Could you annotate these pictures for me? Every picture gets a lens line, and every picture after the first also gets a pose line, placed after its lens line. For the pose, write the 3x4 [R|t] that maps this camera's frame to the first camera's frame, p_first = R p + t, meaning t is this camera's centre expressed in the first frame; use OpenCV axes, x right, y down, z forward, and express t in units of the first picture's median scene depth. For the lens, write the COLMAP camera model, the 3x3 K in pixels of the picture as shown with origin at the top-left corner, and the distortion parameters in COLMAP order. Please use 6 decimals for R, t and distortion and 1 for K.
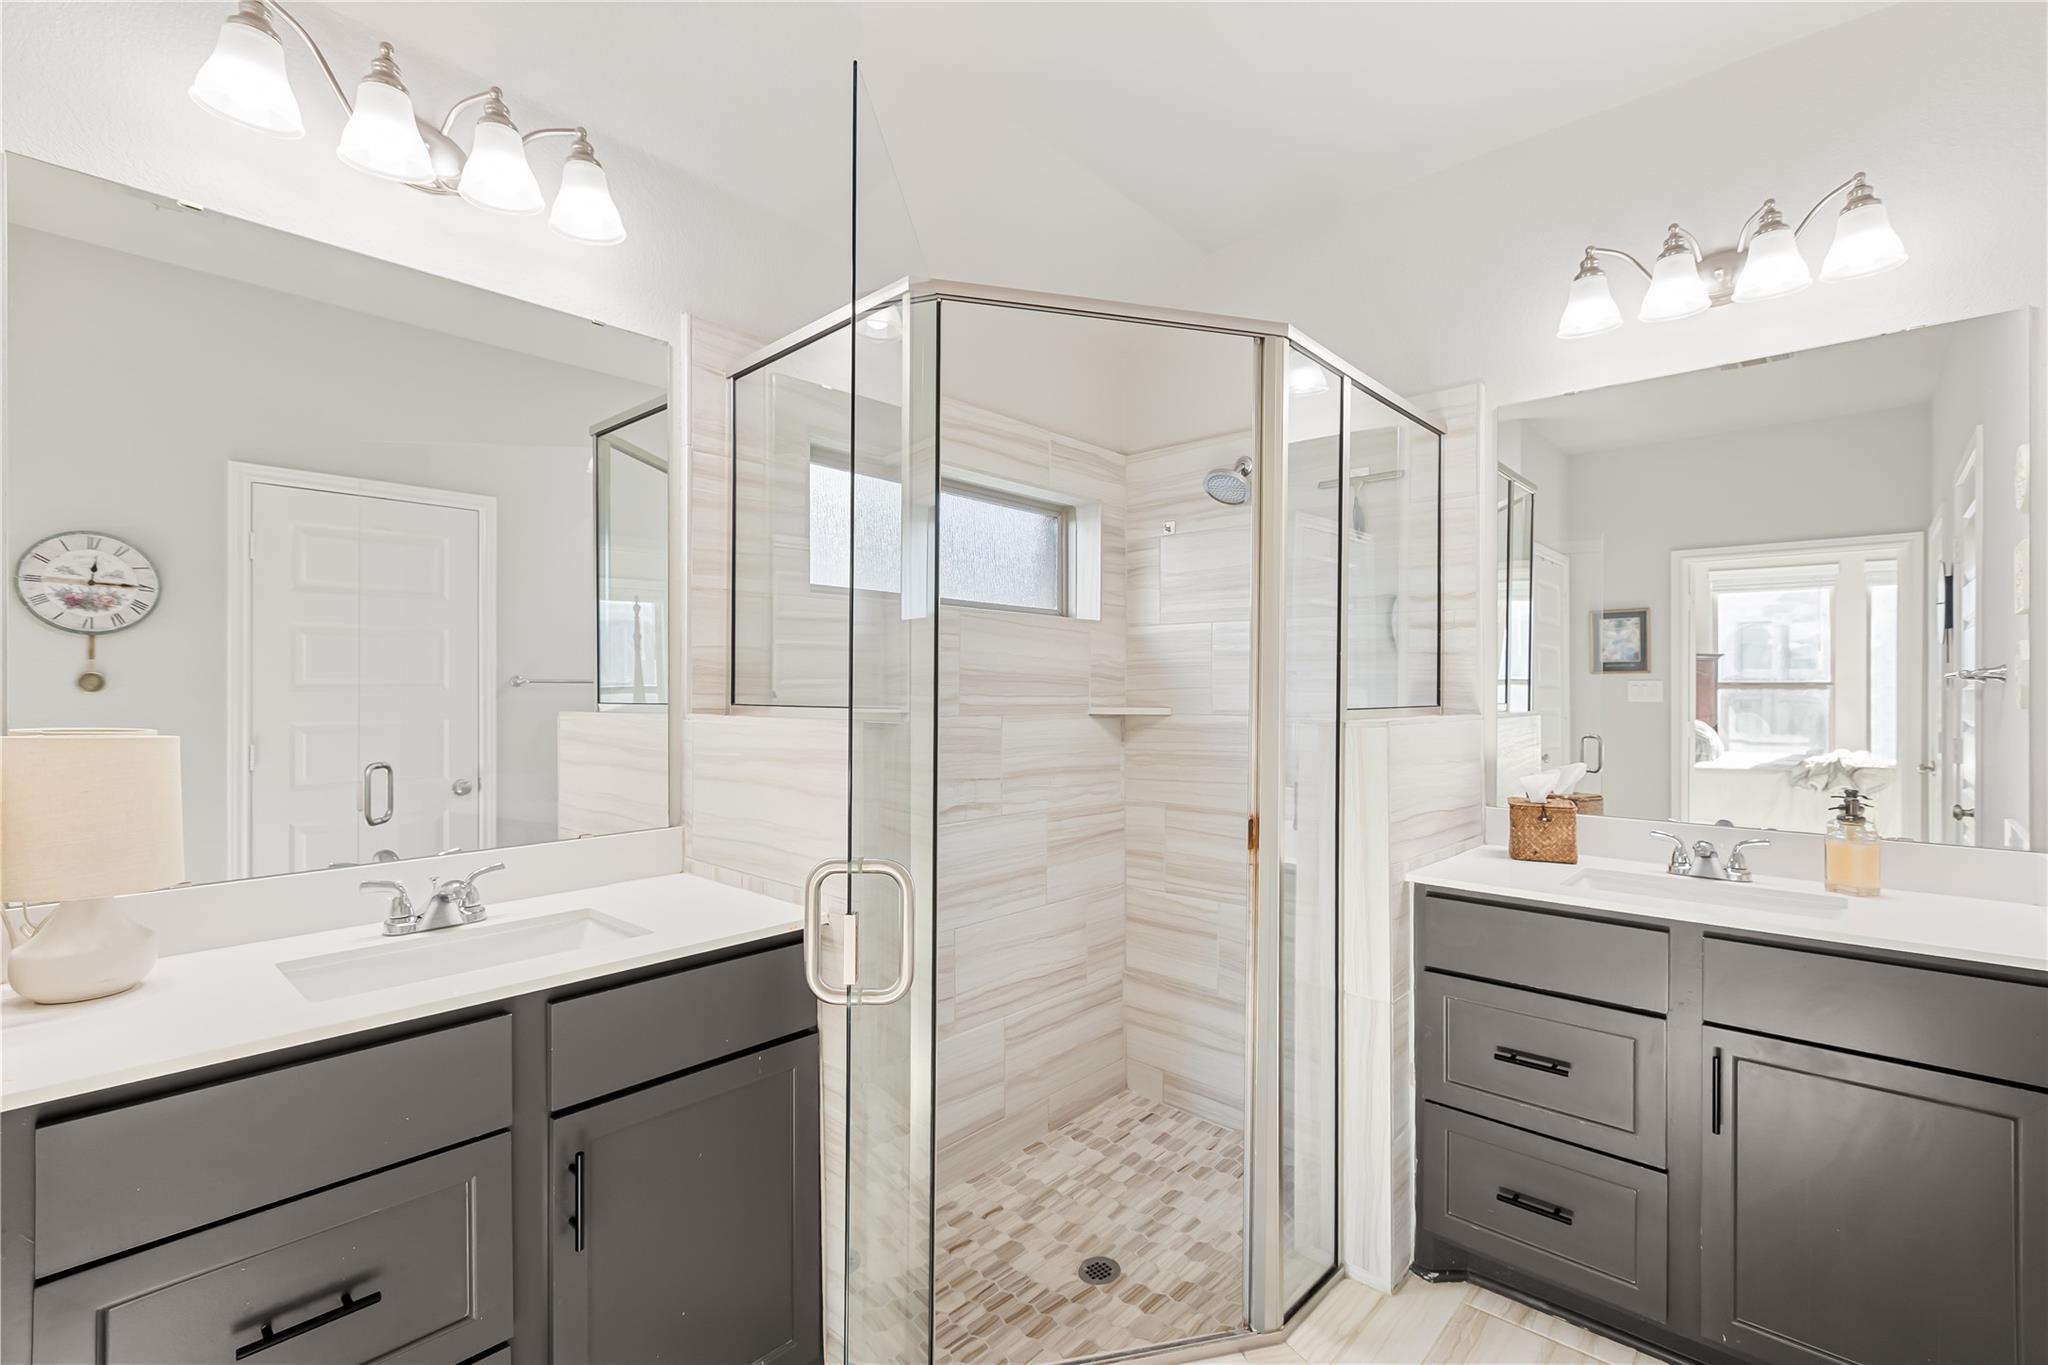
lens RADIAL K [[902.0, 0, 1026.3], [0, 902.0, 688.1], [0, 0, 1]] dist [-0.003138, 0.000262]
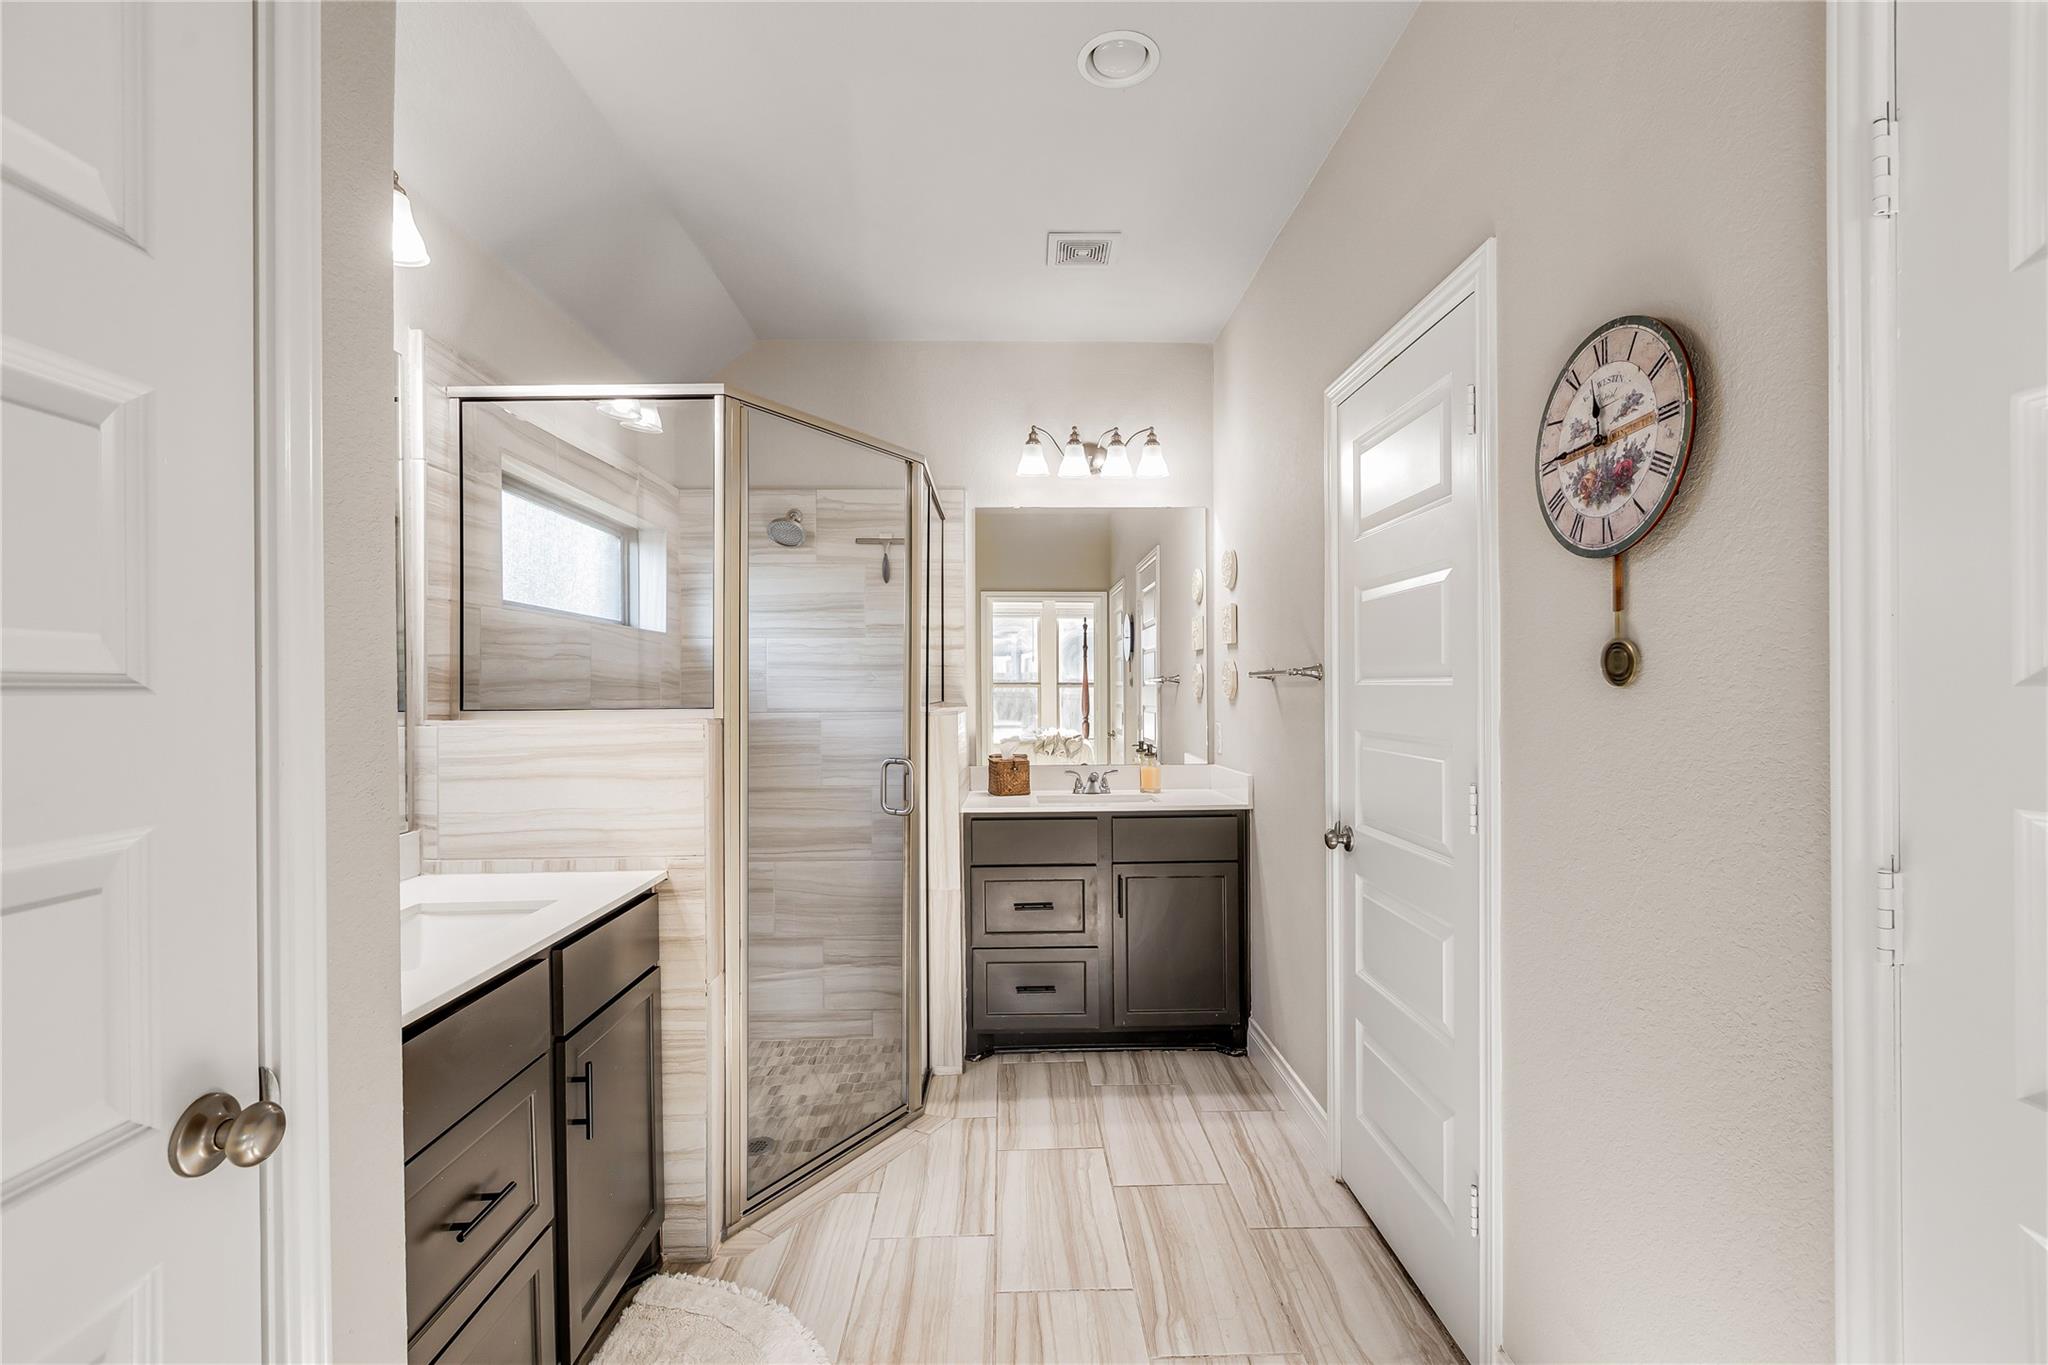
lens RADIAL K [[902.0, 0, 1033.8], [0, 902.0, 683.7], [0, 0, 1]] dist [-0.003138, 0.000262]
pose [[0.720167, -0.004042, 0.693789, -0.543714], [0.008083, 0.999964, -0.002564, -0.004655], [-0.693753, 0.007455, 0.720174, -0.208846]]
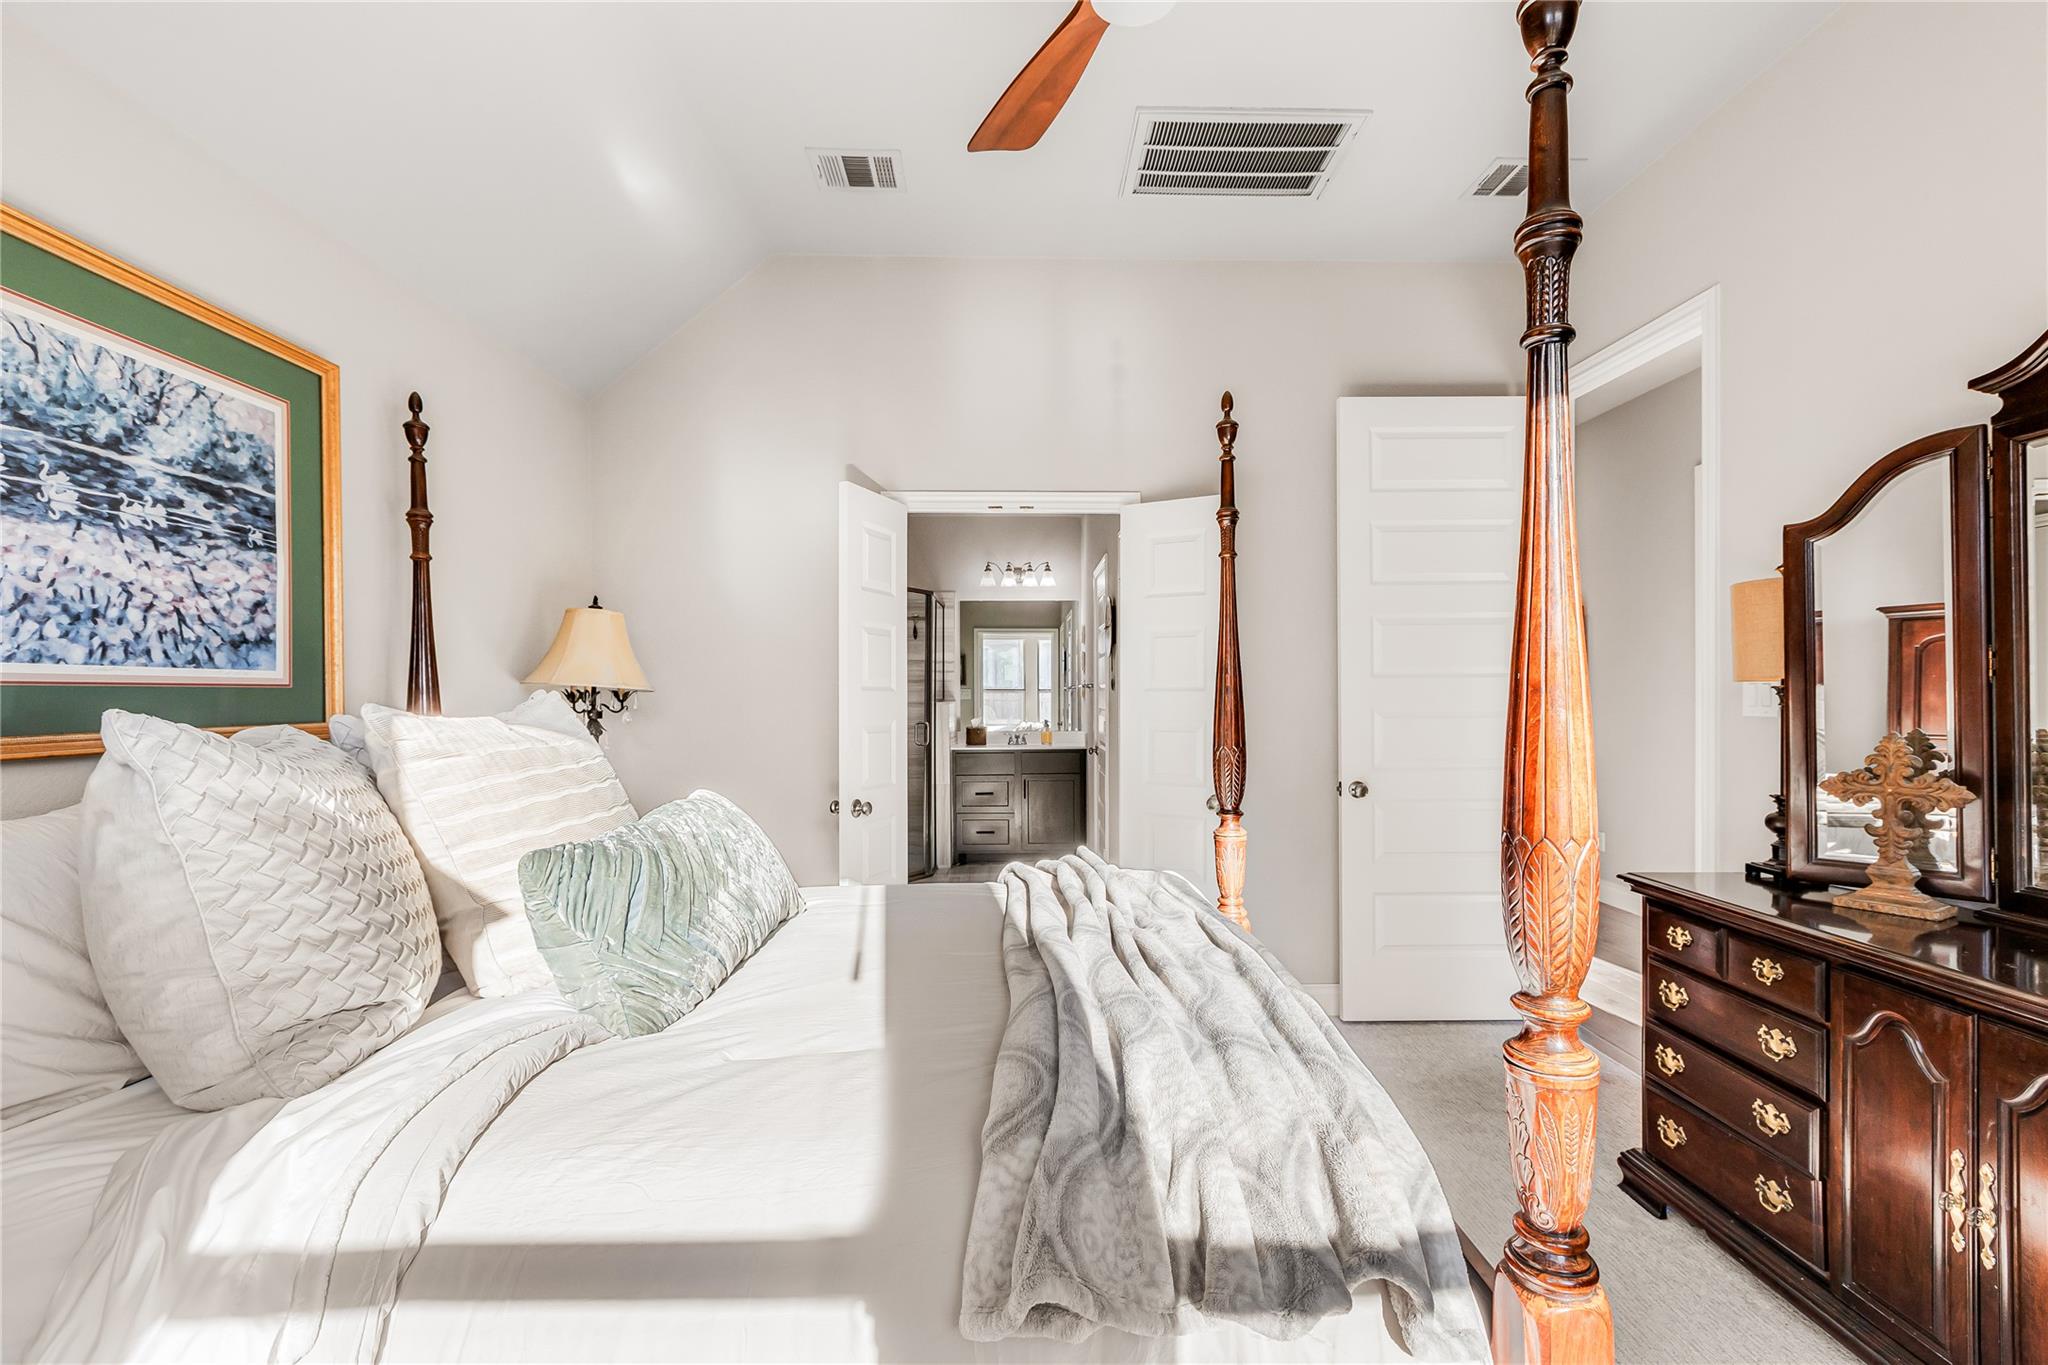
lens RADIAL K [[902.0, 0, 1028.0], [0, 902.0, 690.3], [0, 0, 1]] dist [-0.003138, 0.000262]
pose [[0.730059, -0.002038, 0.683382, -1.582592], [0.005147, 0.999984, -0.002516, 0.001547], [-0.683365, 0.005354, 0.730057, -1.573622]]
